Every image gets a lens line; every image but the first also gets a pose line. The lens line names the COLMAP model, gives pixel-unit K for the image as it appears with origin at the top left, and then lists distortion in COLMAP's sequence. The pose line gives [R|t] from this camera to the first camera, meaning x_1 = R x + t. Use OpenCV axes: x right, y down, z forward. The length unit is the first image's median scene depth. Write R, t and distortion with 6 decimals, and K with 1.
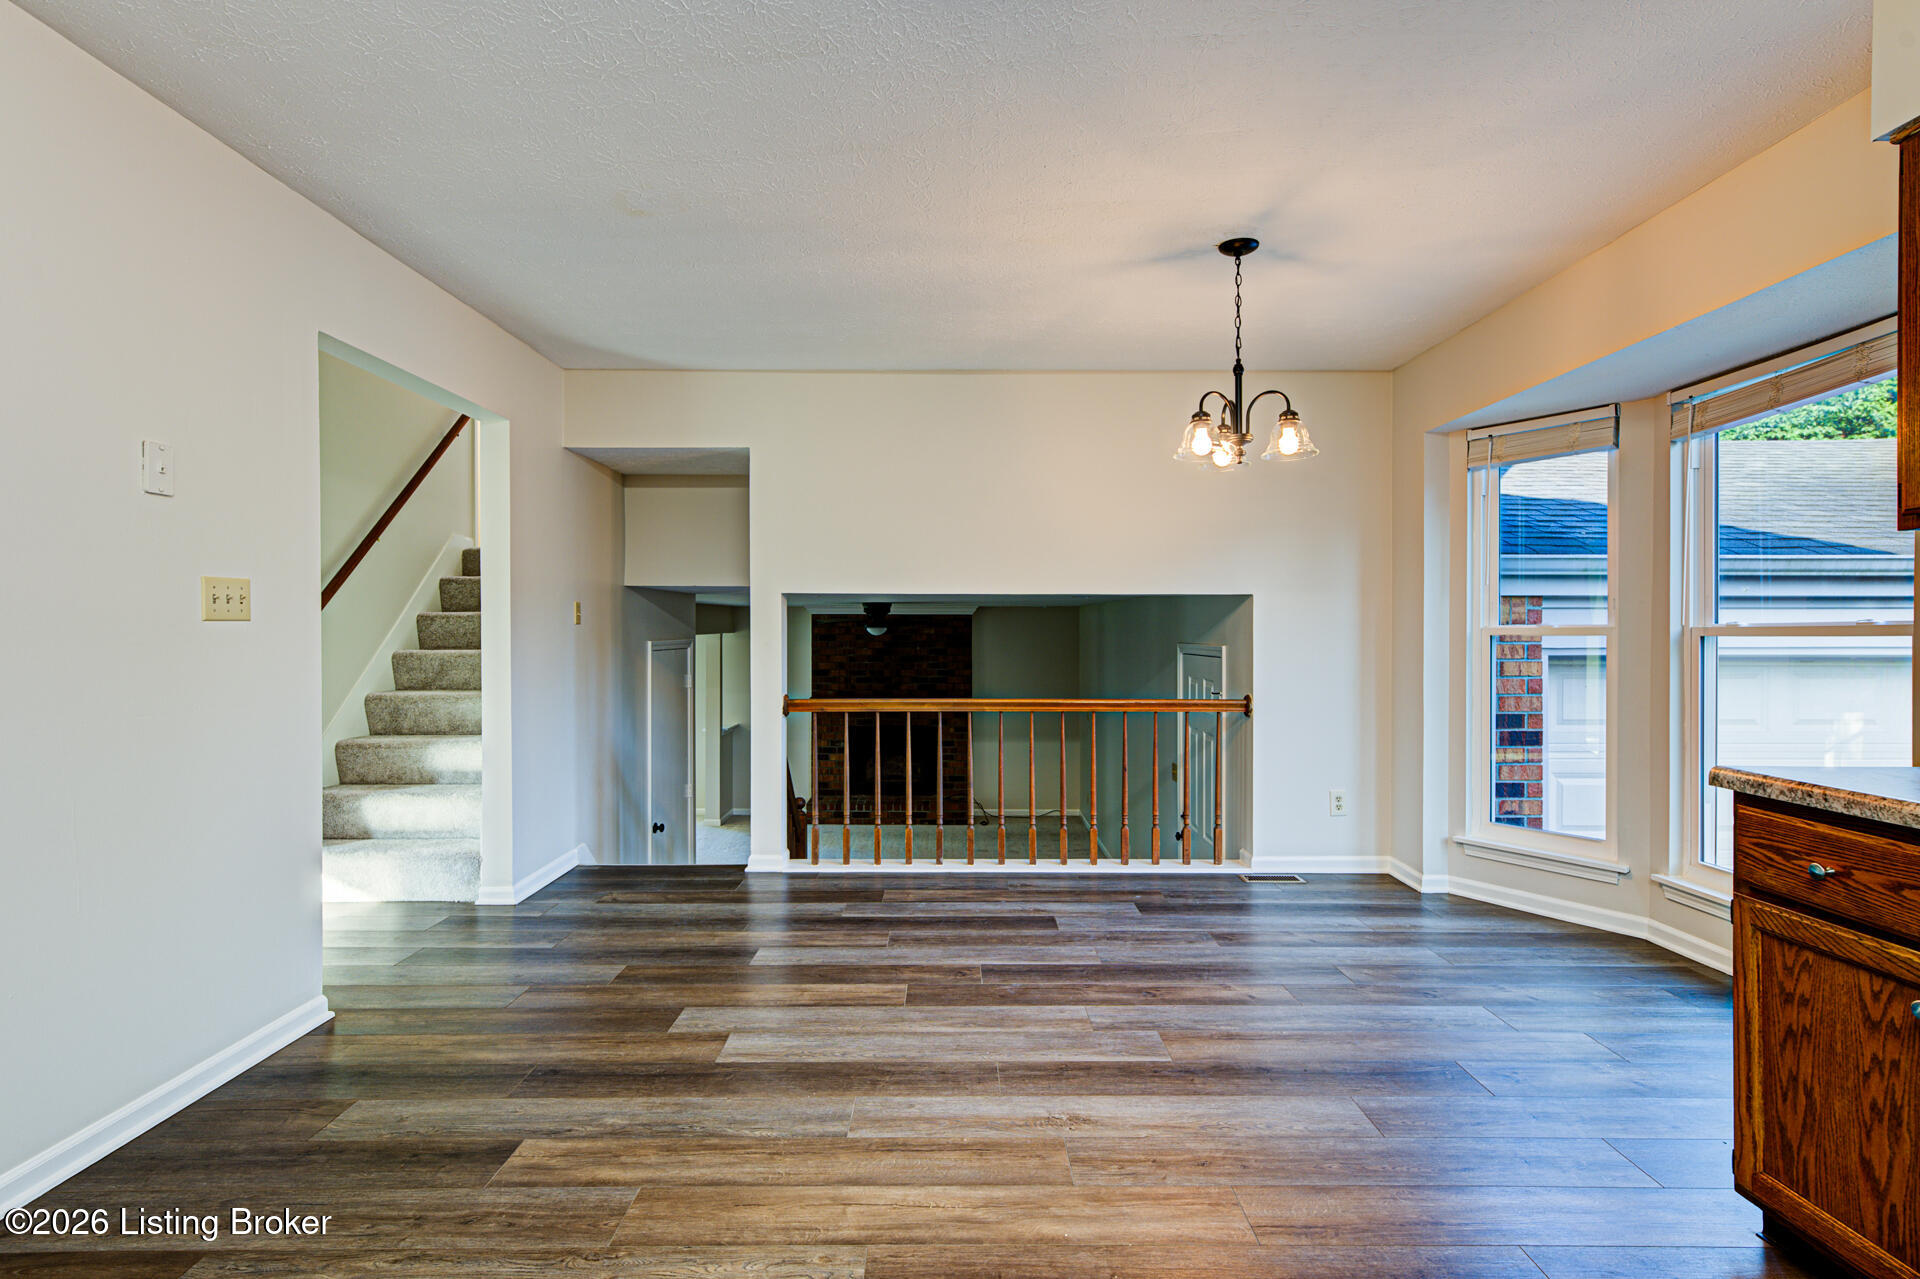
lens RADIAL K [[935.8, 0, 955.0], [0, 935.8, 636.2], [0, 0, 1]] dist [0.002044, 0.001205]
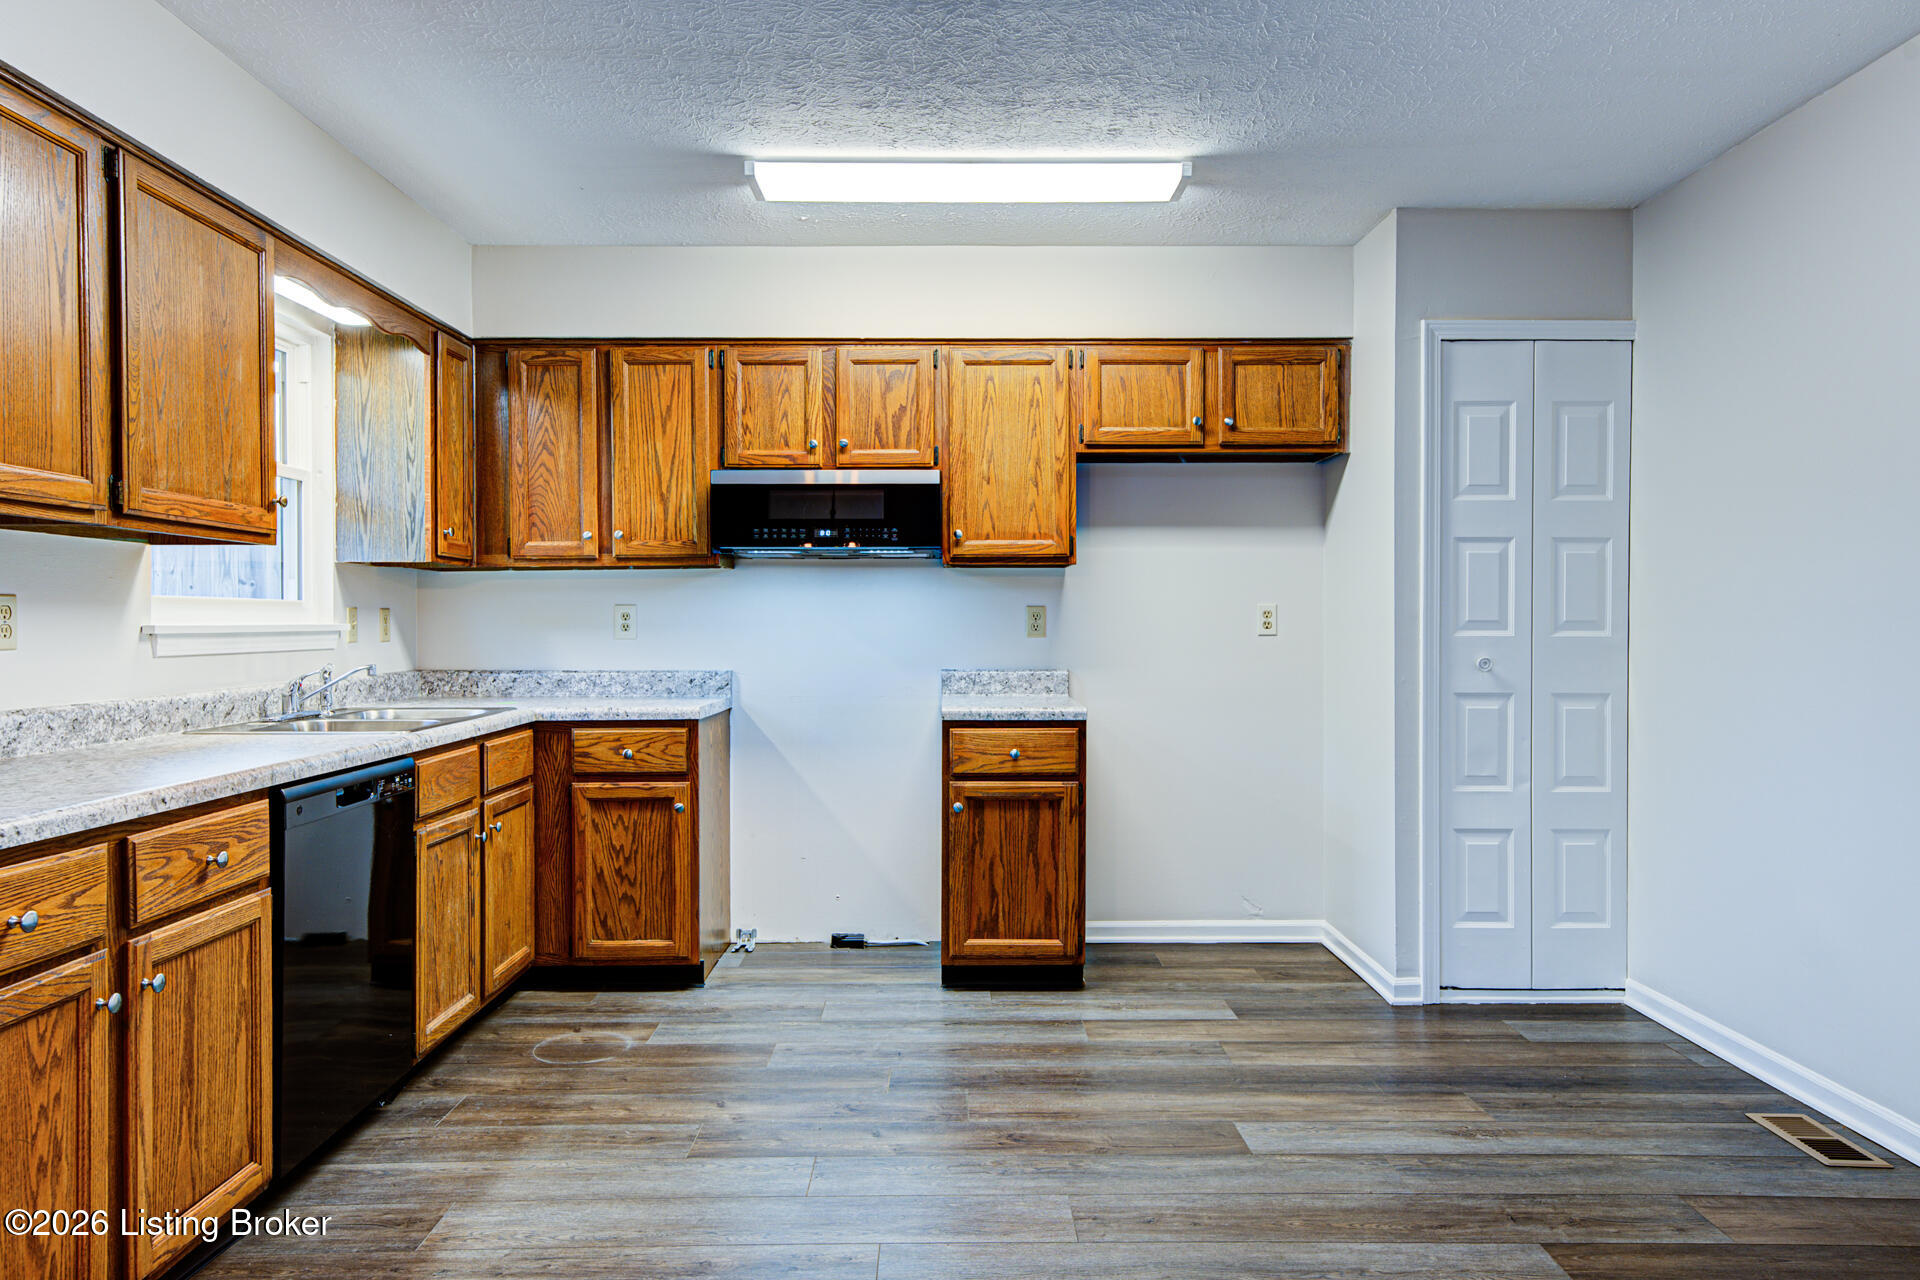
lens RADIAL K [[1258.4, 0, 956.2], [0, 1258.4, 637.5], [0, 0, 1]] dist [0.020071, 0.002452]
pose [[-0.999972, 0.004741, -0.005747, 0.089665], [0.004688, 0.999947, 0.009158, -0.001969], [0.005790, 0.009131, -0.999942, 1.632820]]
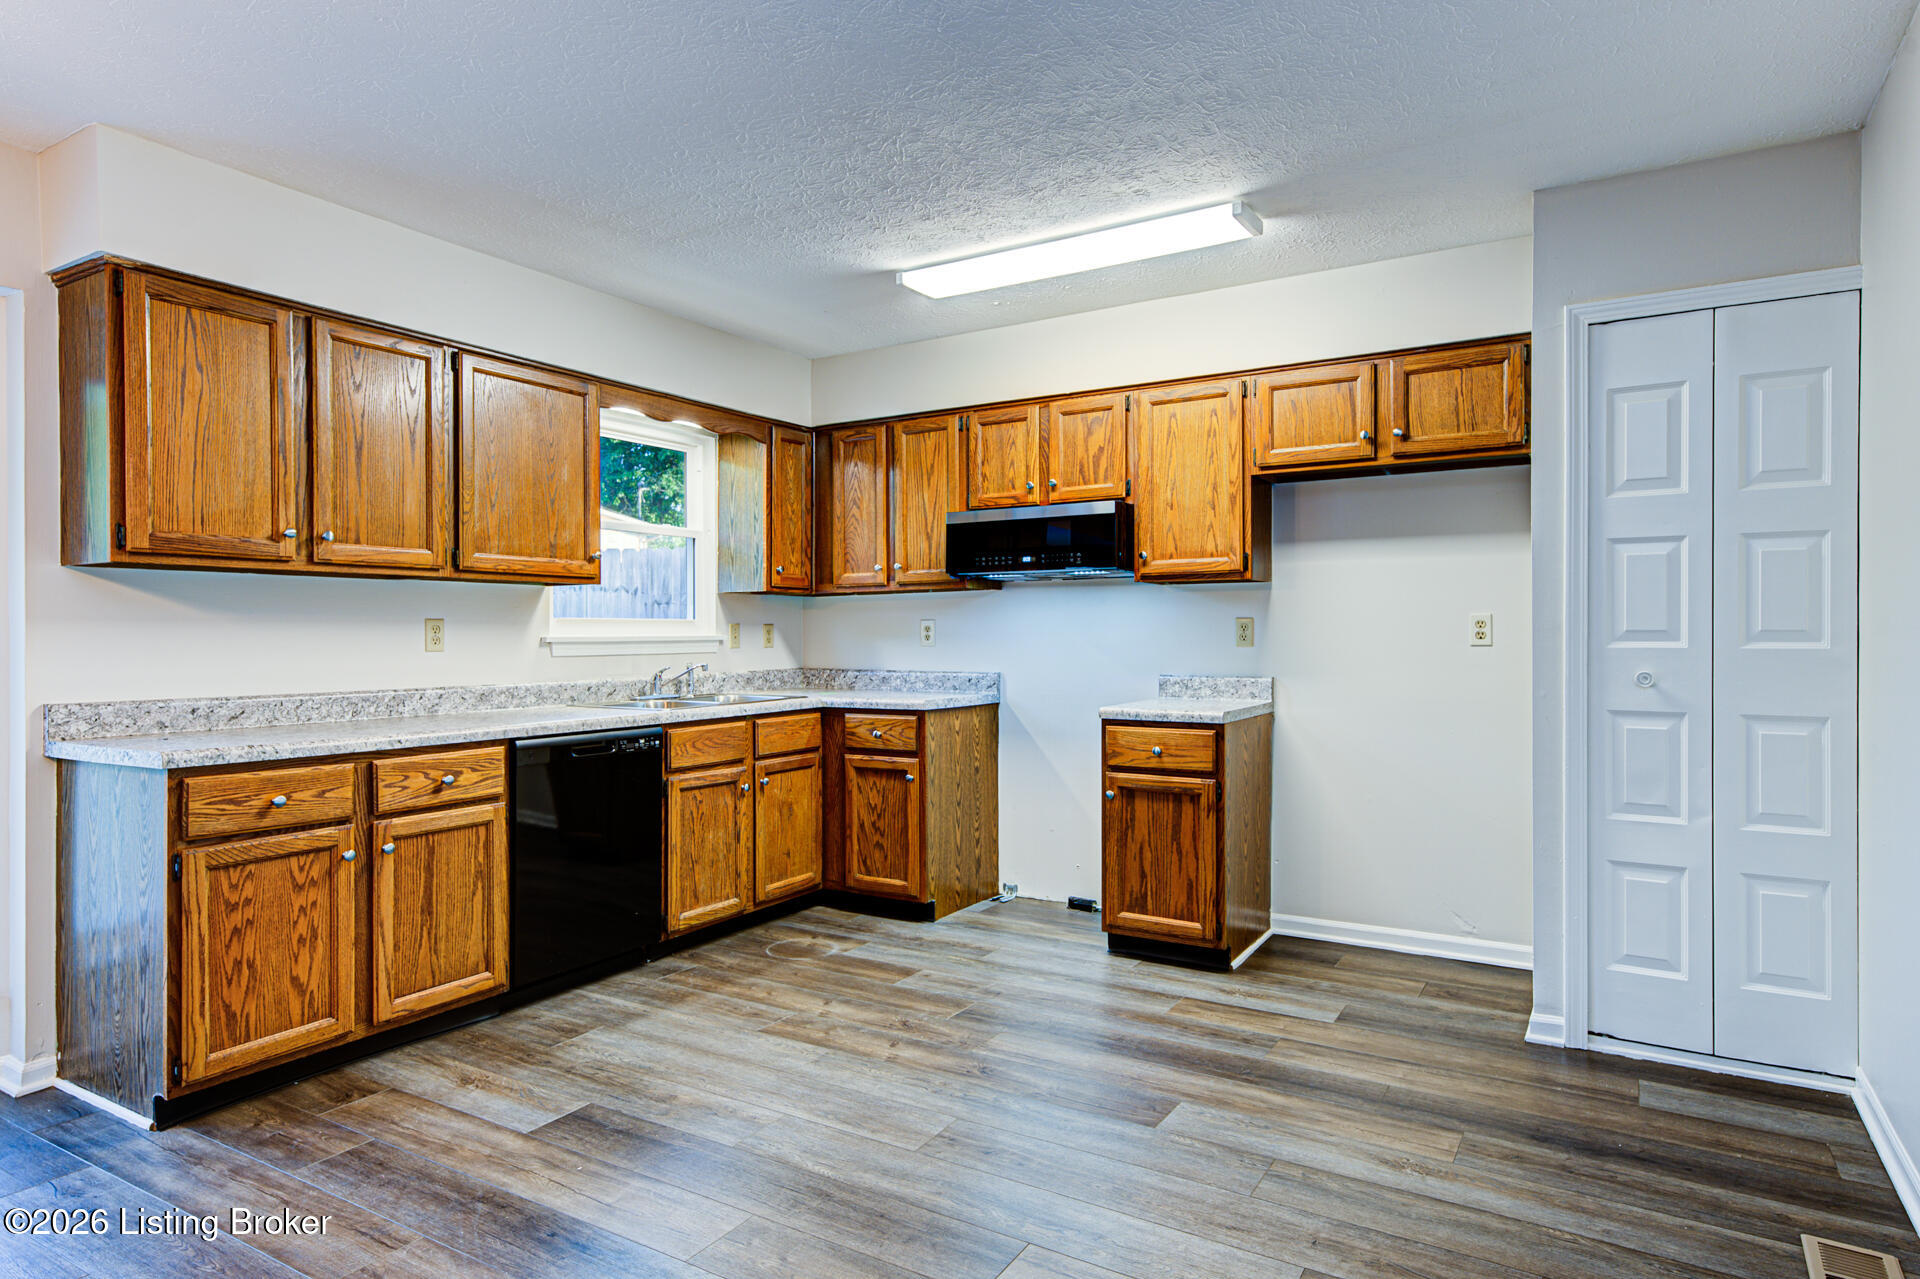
lens RADIAL K [[1093.3, 0, 955.7], [0, 1093.3, 636.8], [0, 0, 1]] dist [0.014141, 0.002444]
pose [[-0.851627, 0.005025, 0.524124, -0.694925], [0.005198, 0.999986, -0.001142, -0.000718], [-0.524122, 0.001752, -0.851641, 1.482827]]
